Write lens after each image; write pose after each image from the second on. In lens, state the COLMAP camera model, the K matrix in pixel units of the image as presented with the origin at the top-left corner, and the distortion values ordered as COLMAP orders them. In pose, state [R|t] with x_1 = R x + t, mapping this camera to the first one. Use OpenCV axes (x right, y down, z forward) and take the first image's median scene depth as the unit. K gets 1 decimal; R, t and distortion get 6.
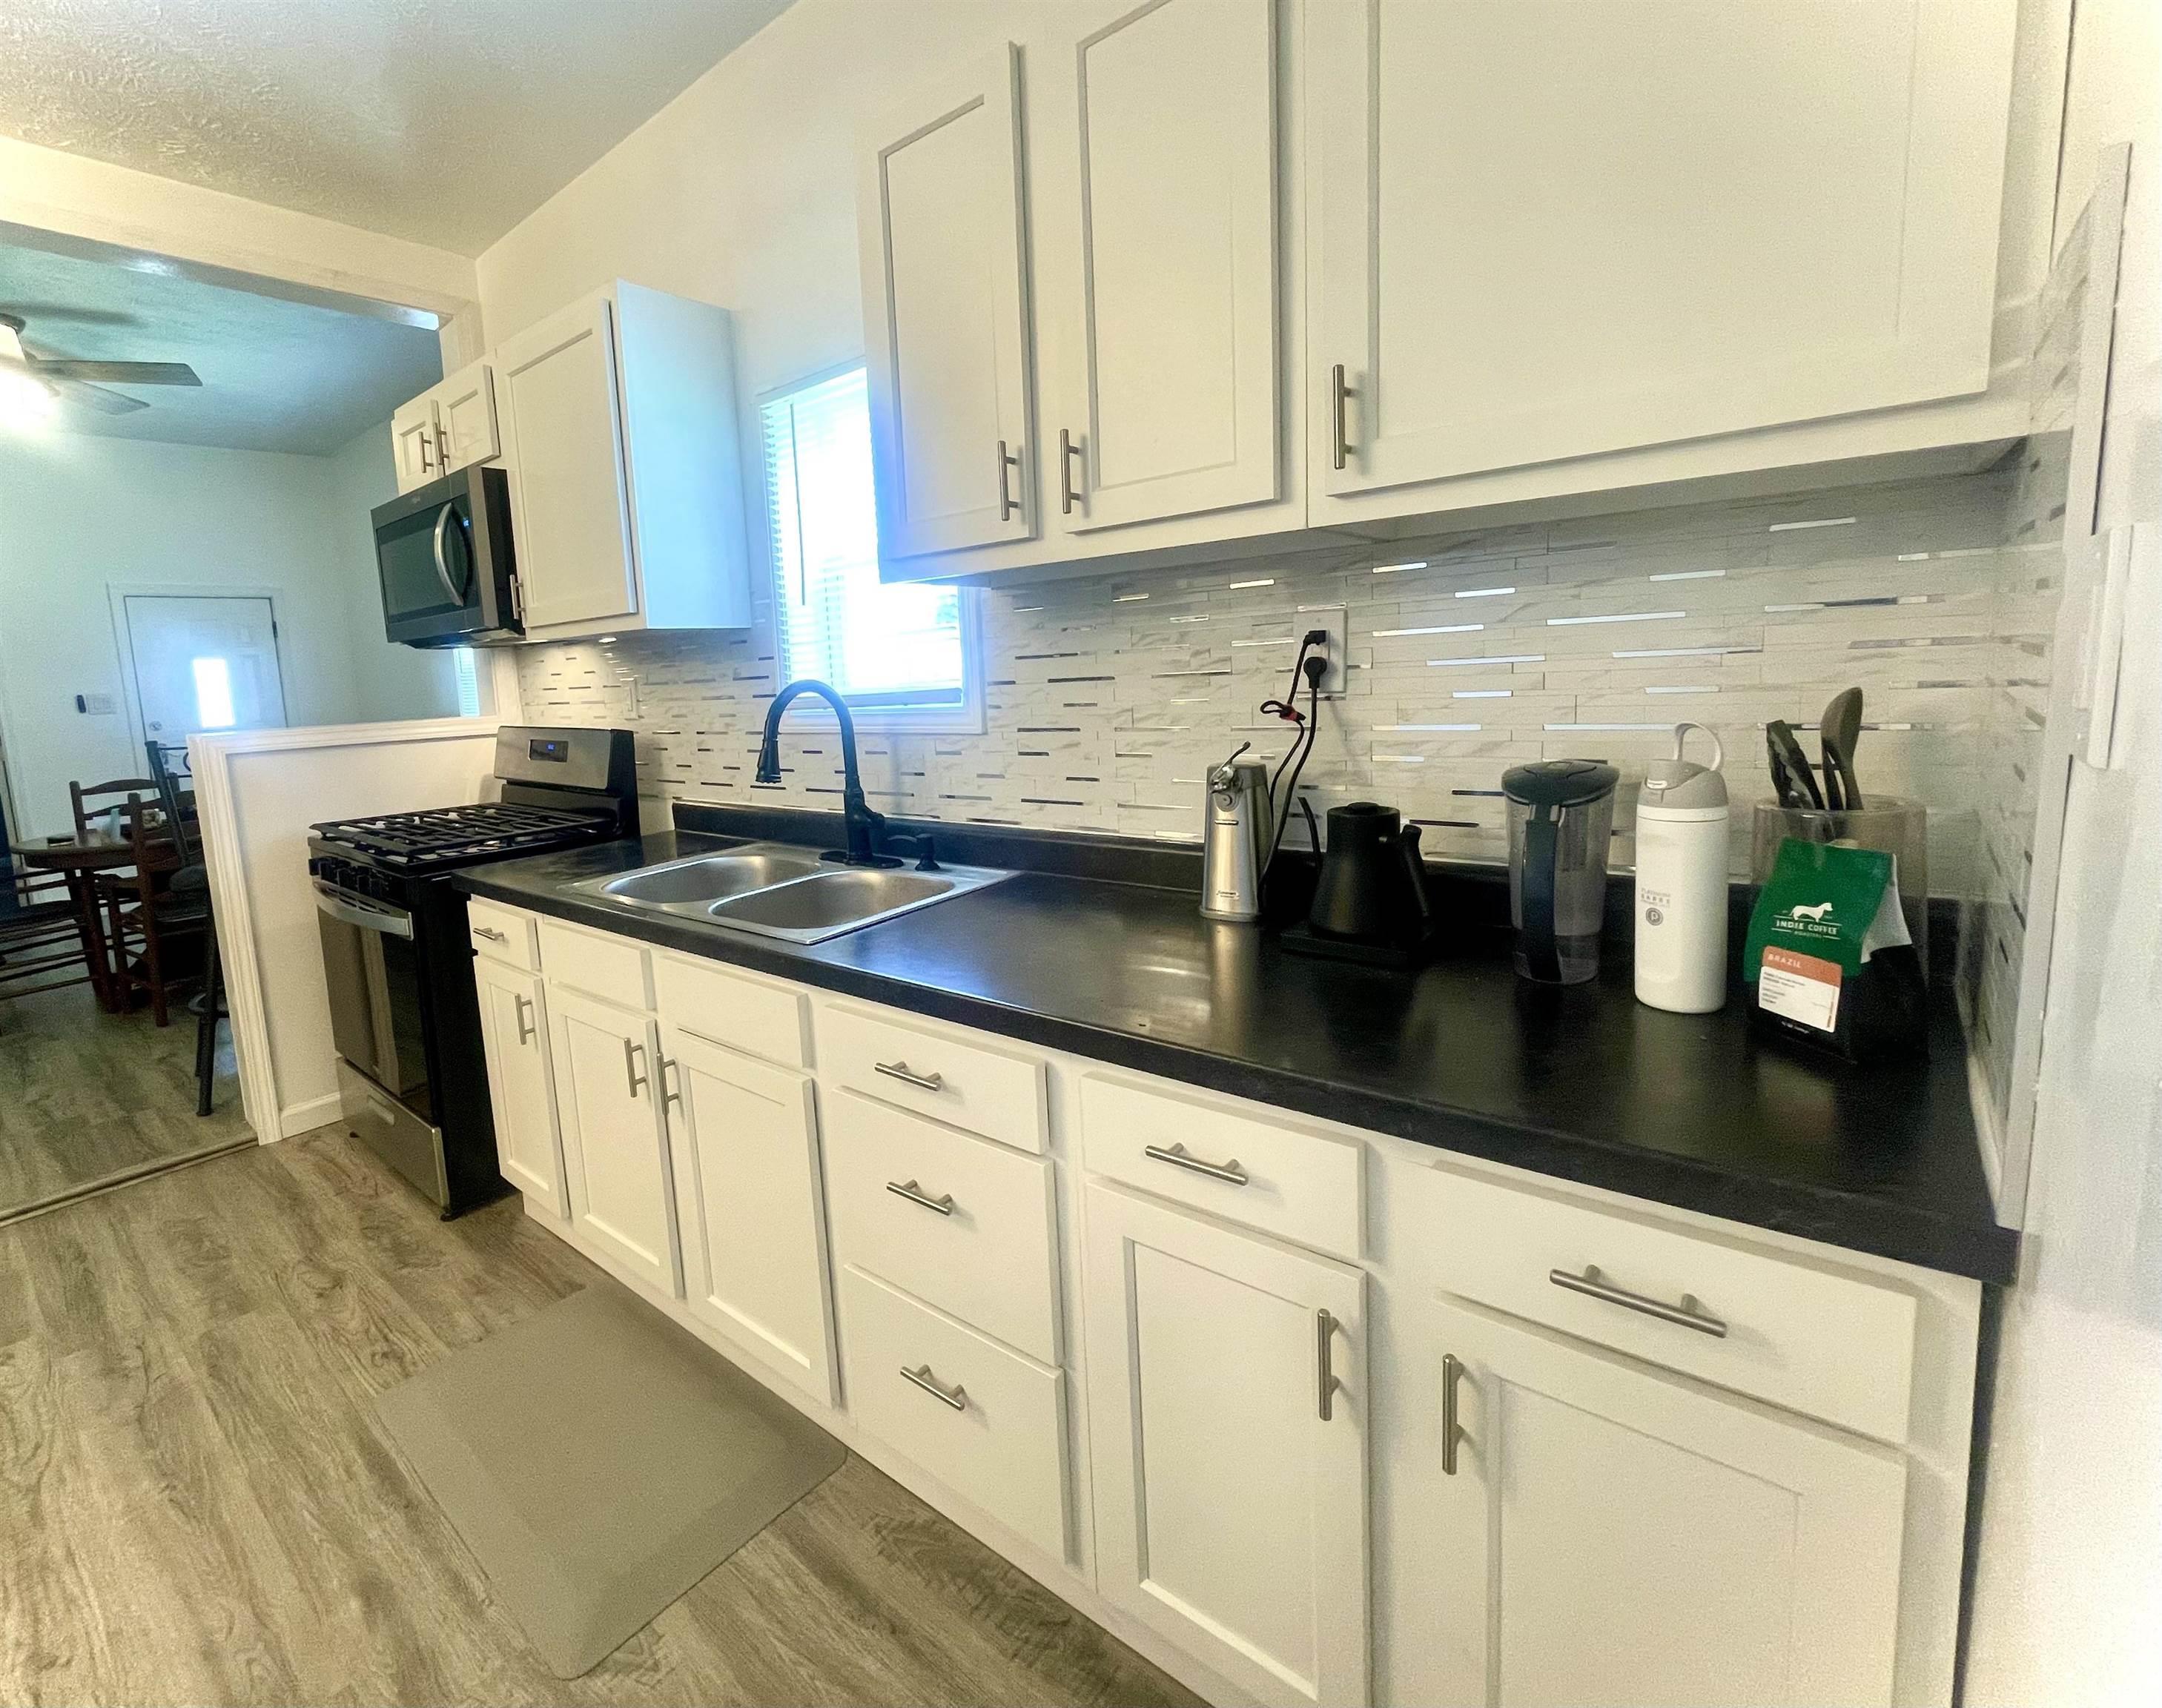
lens RADIAL K [[985.0, 0, 937.8], [0, 985.0, 795.6], [0, 0, 1]] dist [-0.004307, 0.000214]
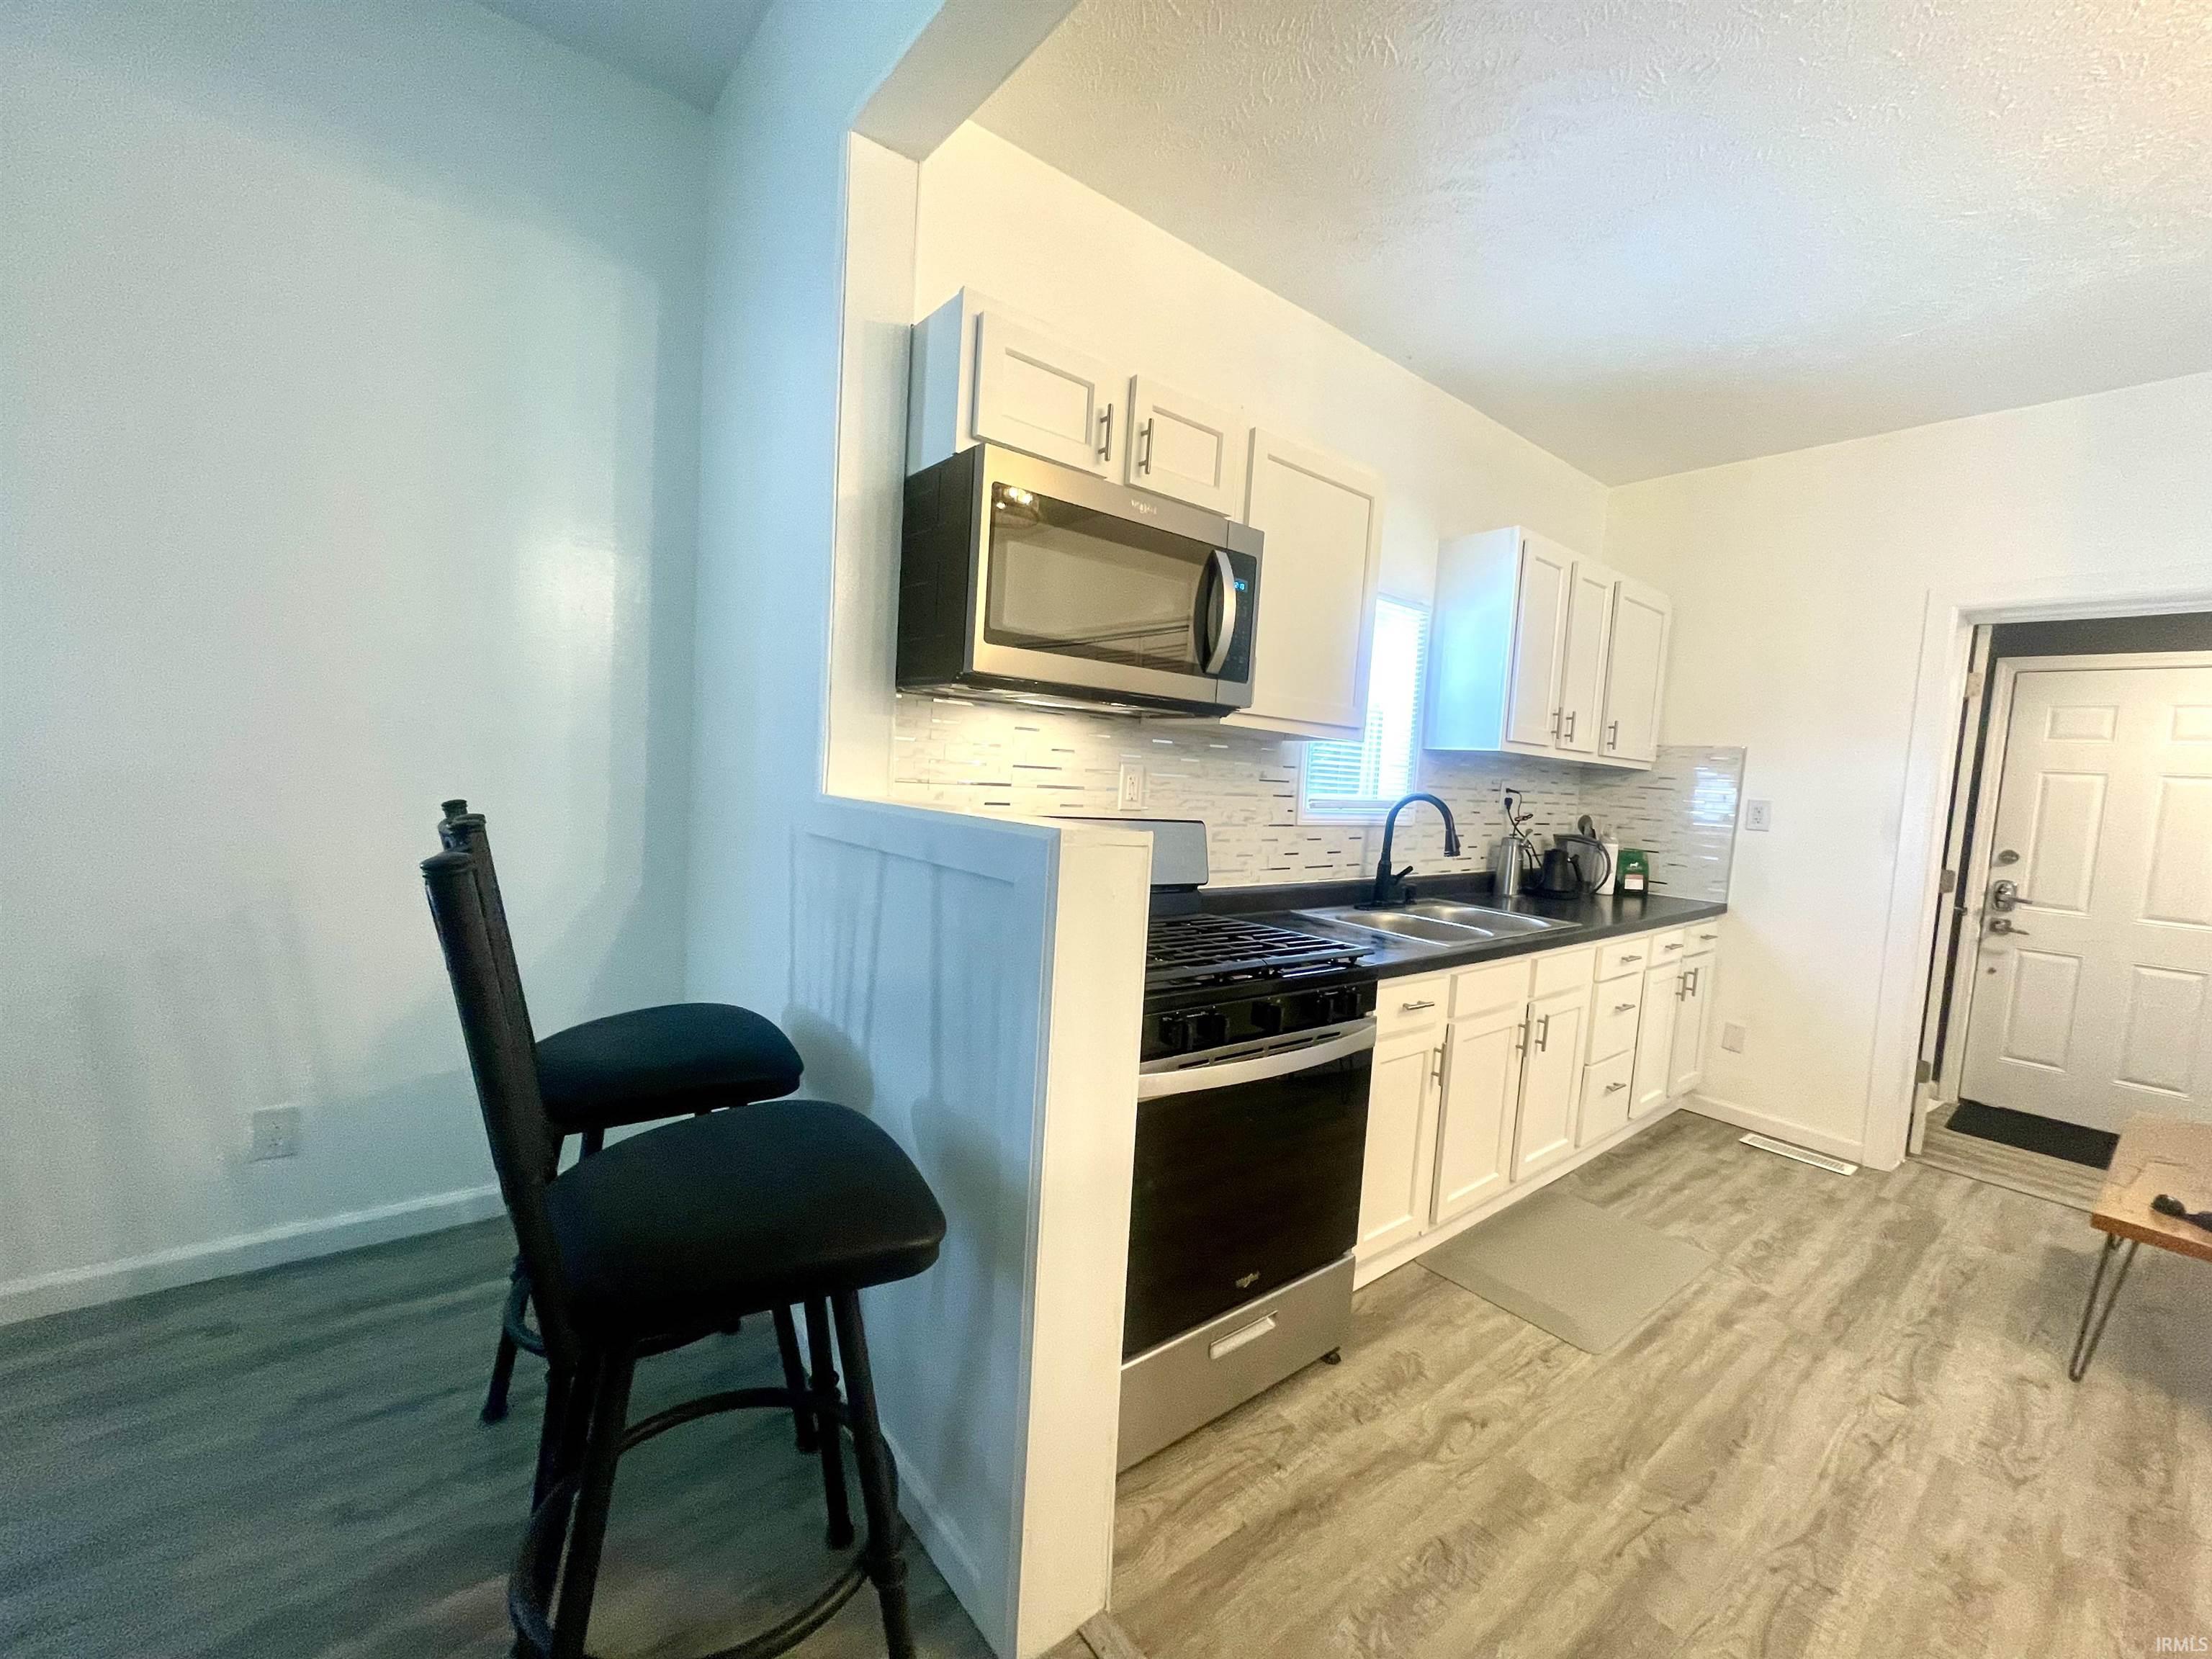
lens RADIAL K [[898.0, 0, 1106.0], [0, 898.0, 829.5], [0, 0, 1]] dist [-0.002517, 0.000614]
pose [[0.137670, -0.006845, 0.990454, -1.904012], [0.059137, 0.998249, -0.001321, -0.099027], [-0.988711, 0.058754, 0.137834, 1.507531]]
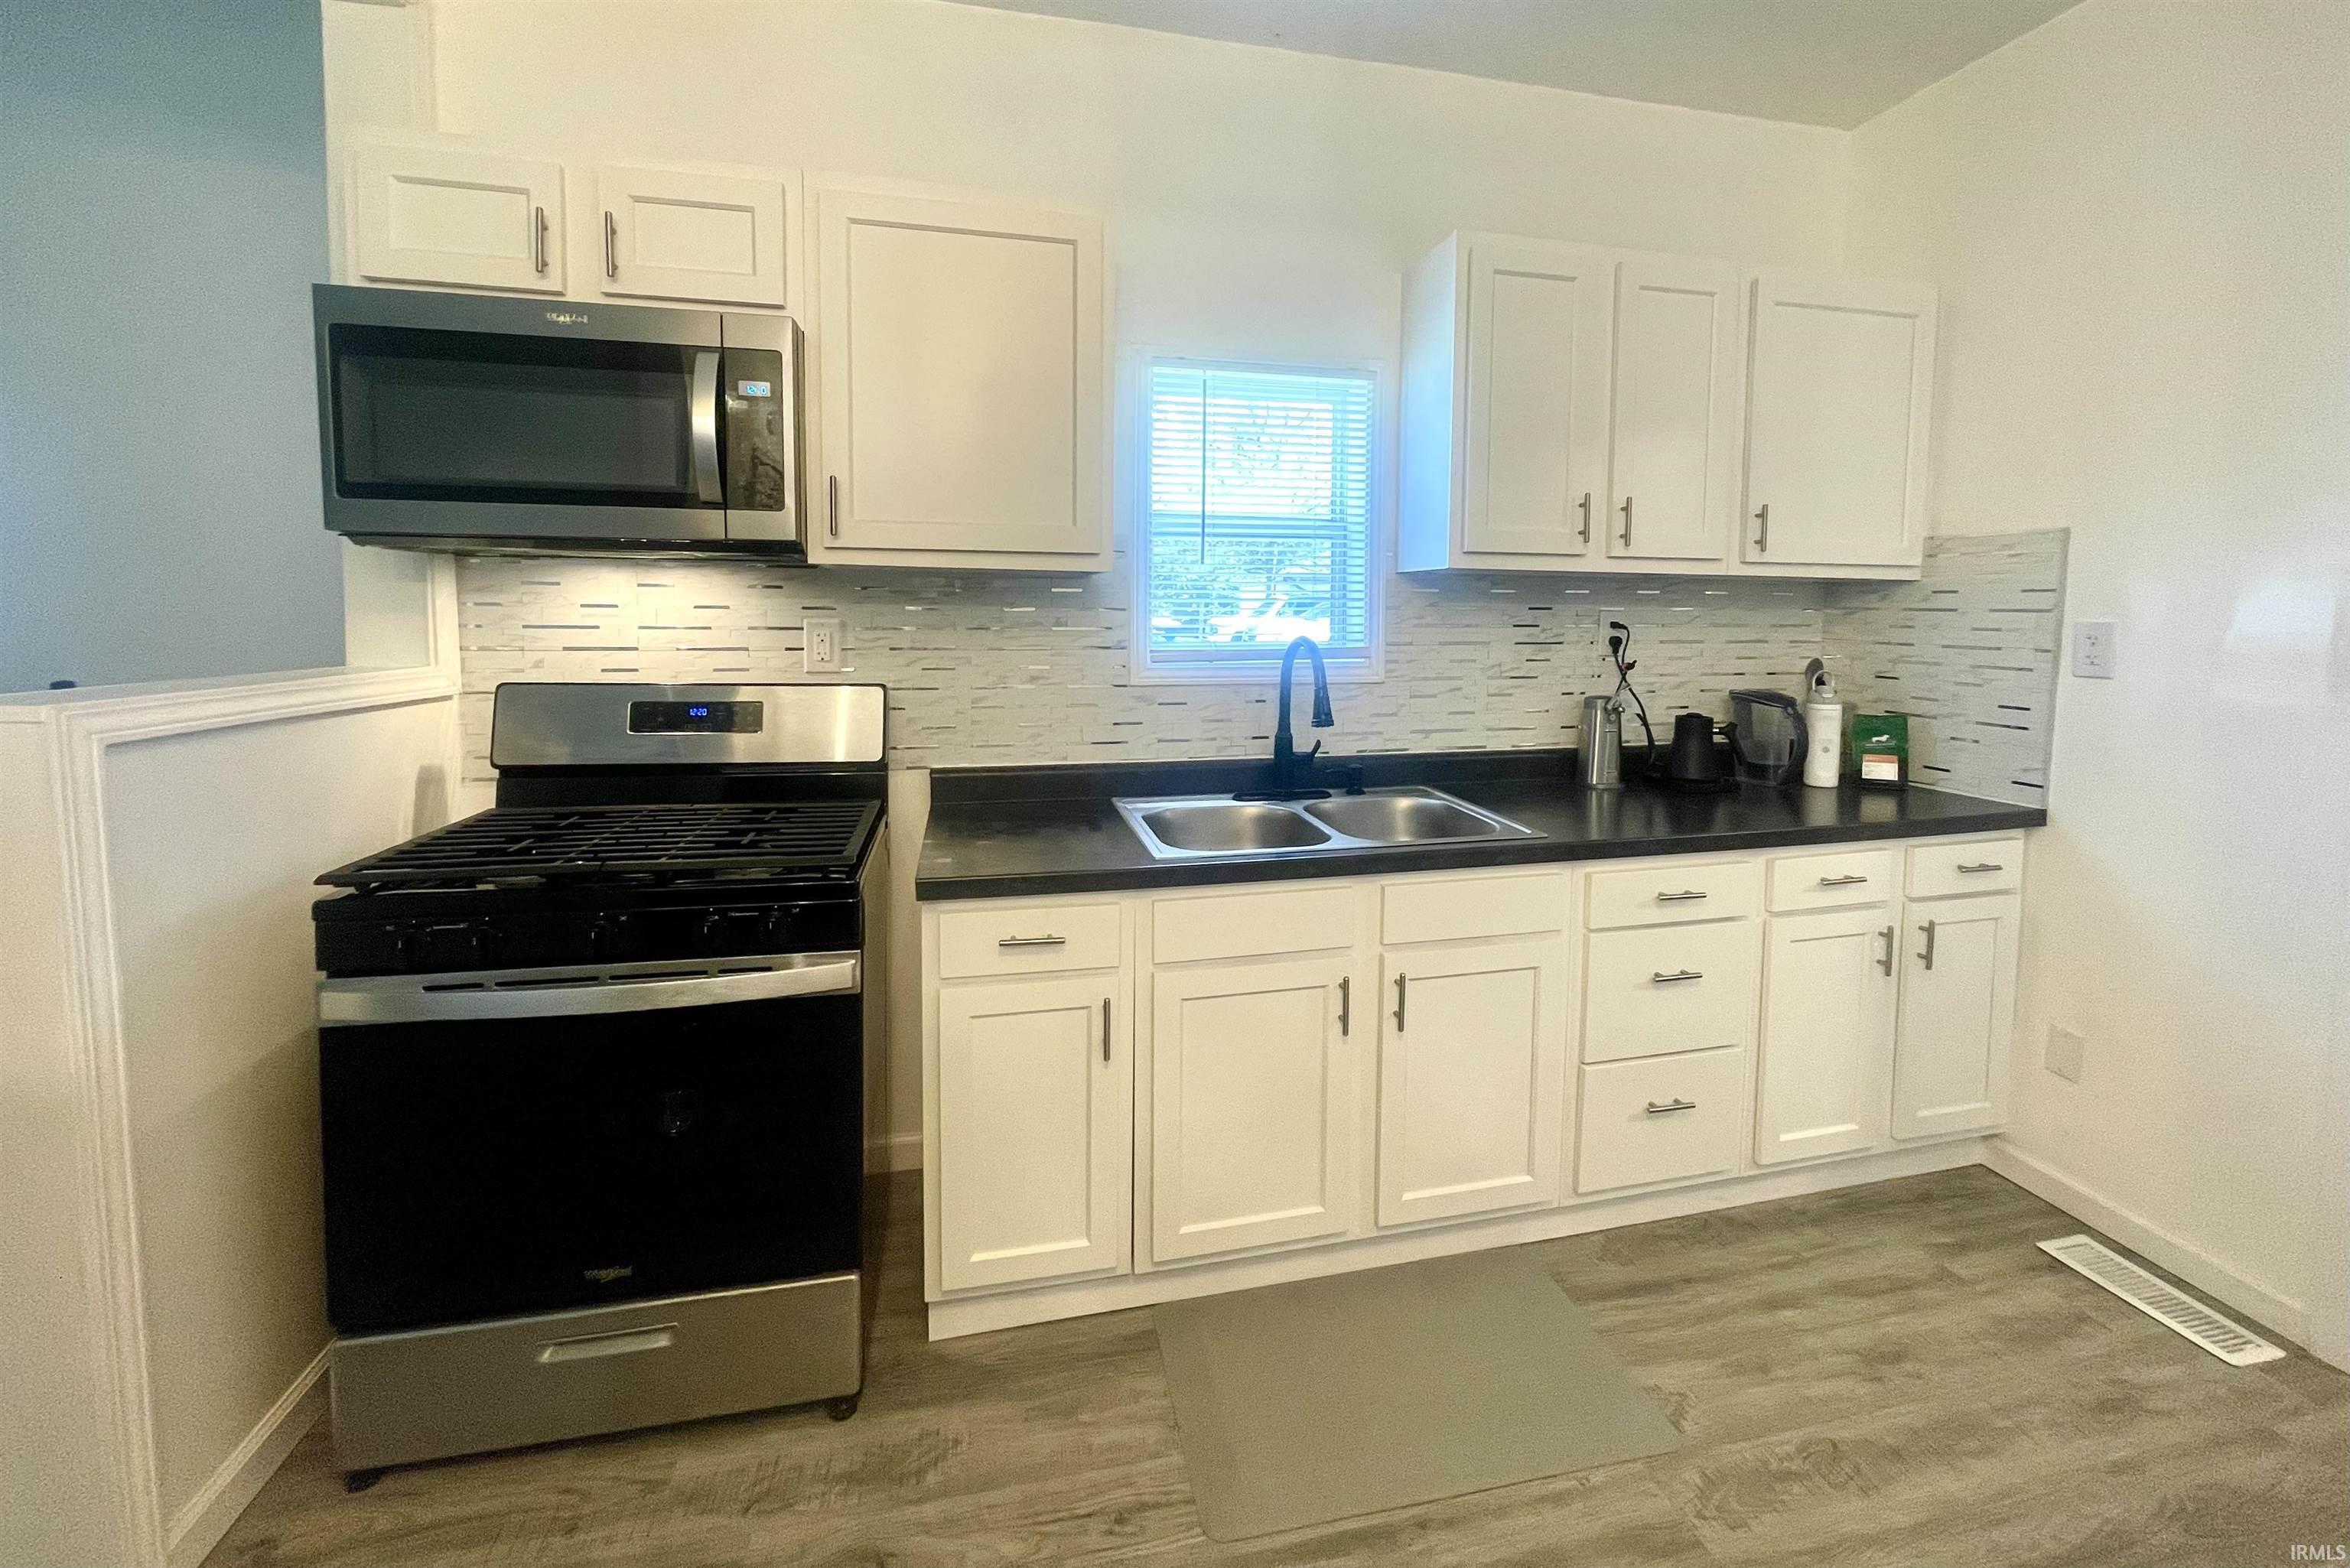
lens RADIAL K [[970.0, 0, 1194.1], [0, 970.0, 674.4], [0, 0, 1]] dist [-0.013034, 0.004097]
pose [[0.561969, 0.003783, 0.827150, -1.285409], [0.068405, 0.996352, -0.051032, -0.029253], [-0.824325, 0.085260, 0.559660, 0.558623]]
